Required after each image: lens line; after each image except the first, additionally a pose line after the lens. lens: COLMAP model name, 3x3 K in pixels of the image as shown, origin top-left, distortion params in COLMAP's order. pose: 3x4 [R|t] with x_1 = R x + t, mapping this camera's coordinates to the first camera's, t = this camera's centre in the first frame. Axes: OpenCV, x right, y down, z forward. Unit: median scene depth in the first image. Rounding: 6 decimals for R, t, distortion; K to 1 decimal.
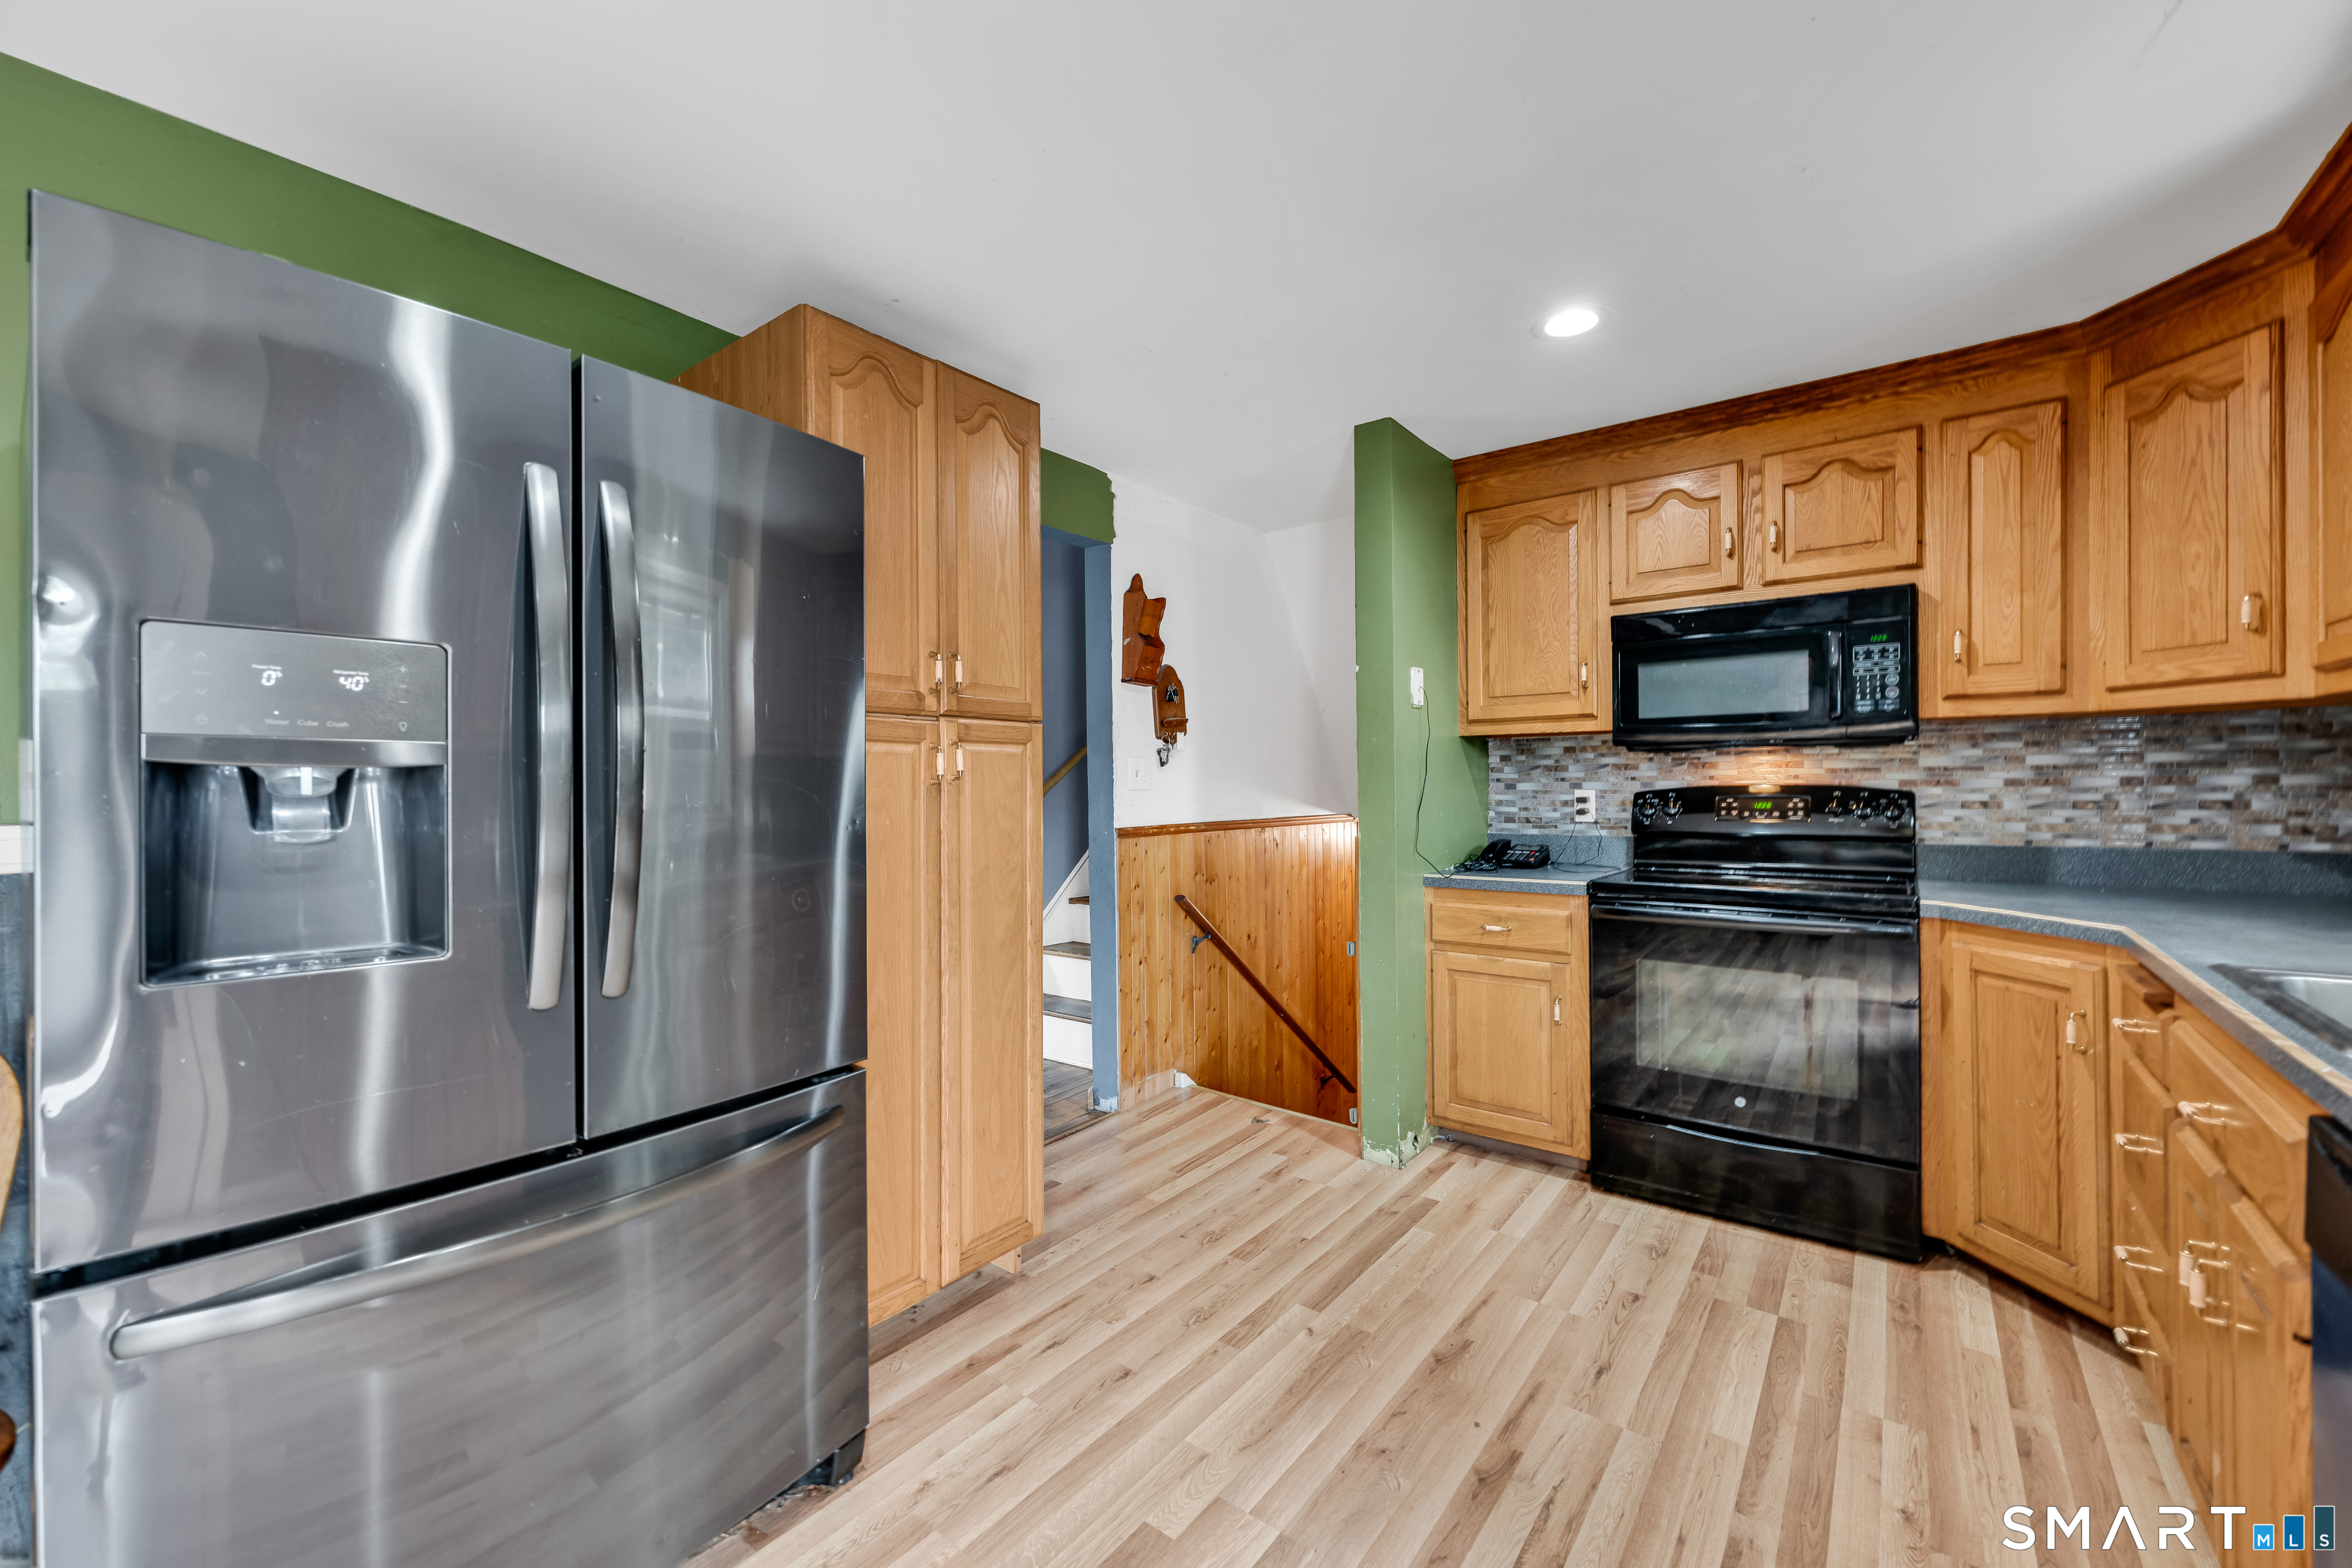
lens RADIAL K [[940.5, 0, 1183.7], [0, 940.5, 788.0], [0, 0, 1]] dist [0.001400, 0.000826]
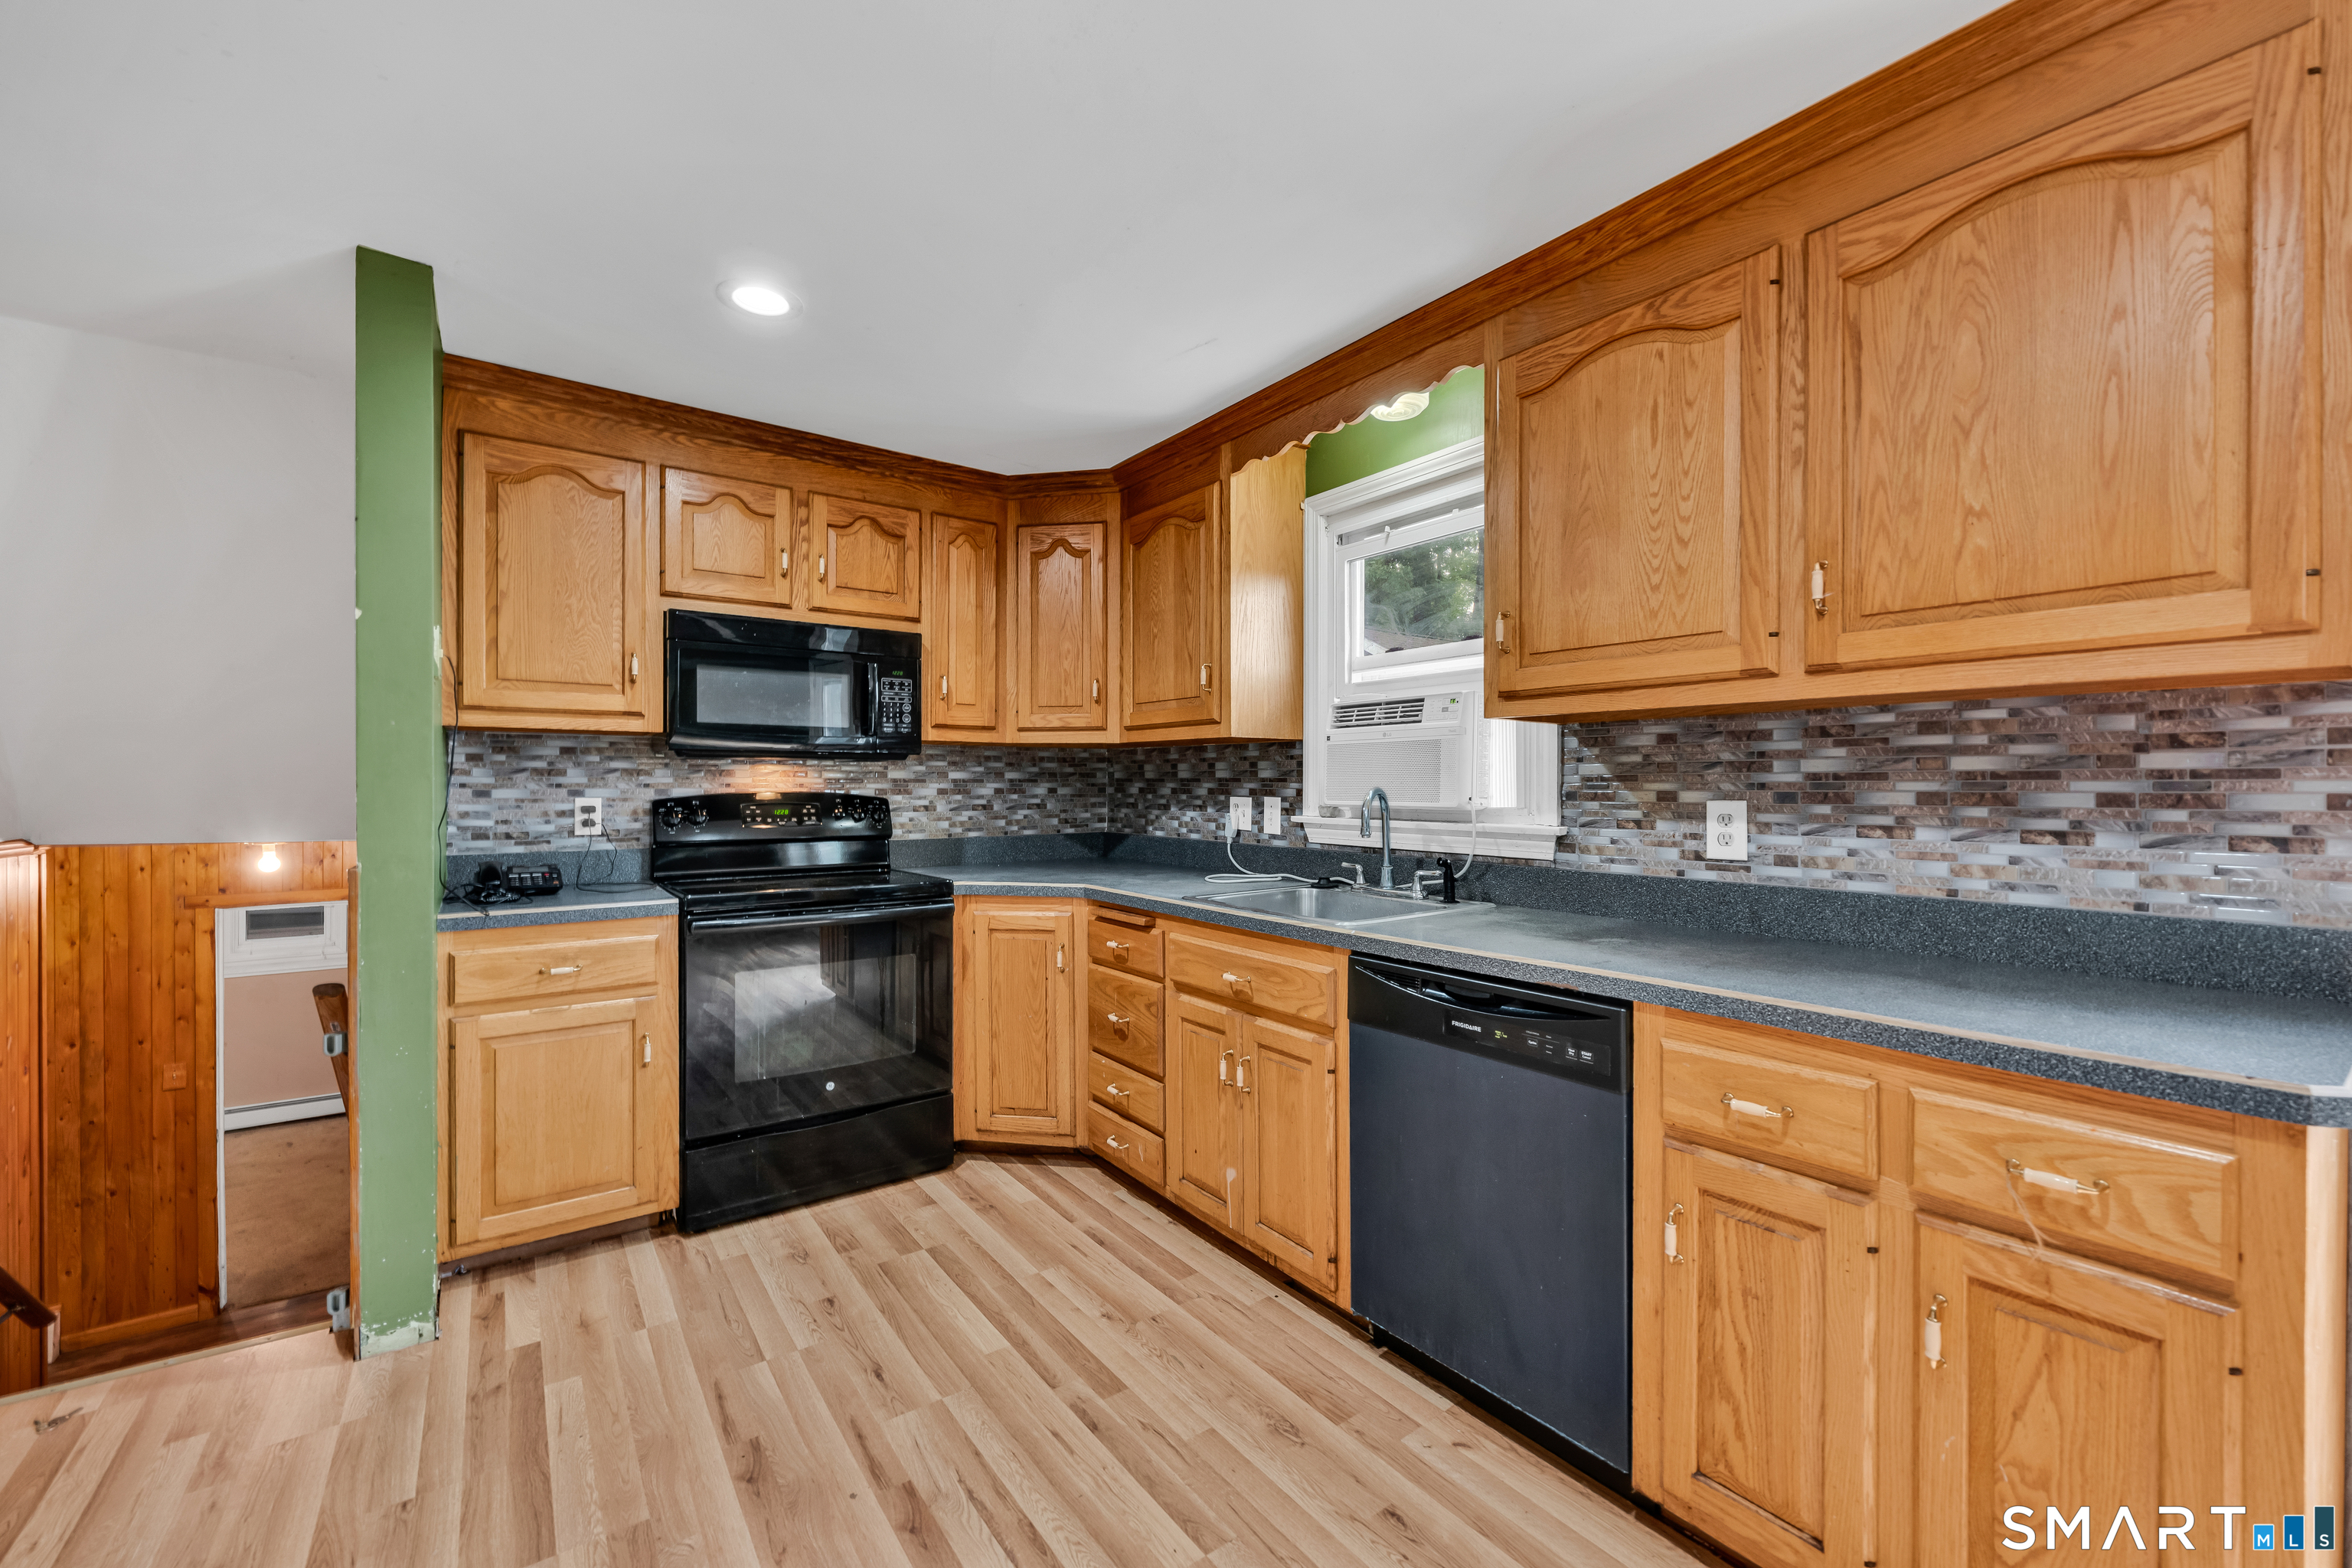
lens RADIAL K [[940.5, 0, 1185.9], [0, 940.5, 783.5], [0, 0, 1]] dist [0.001400, 0.000826]
pose [[0.277180, 0.013318, 0.960726, -0.334731], [0.000651, 0.999901, -0.014049, 0.001858], [-0.960818, 0.004520, 0.277144, 0.304078]]
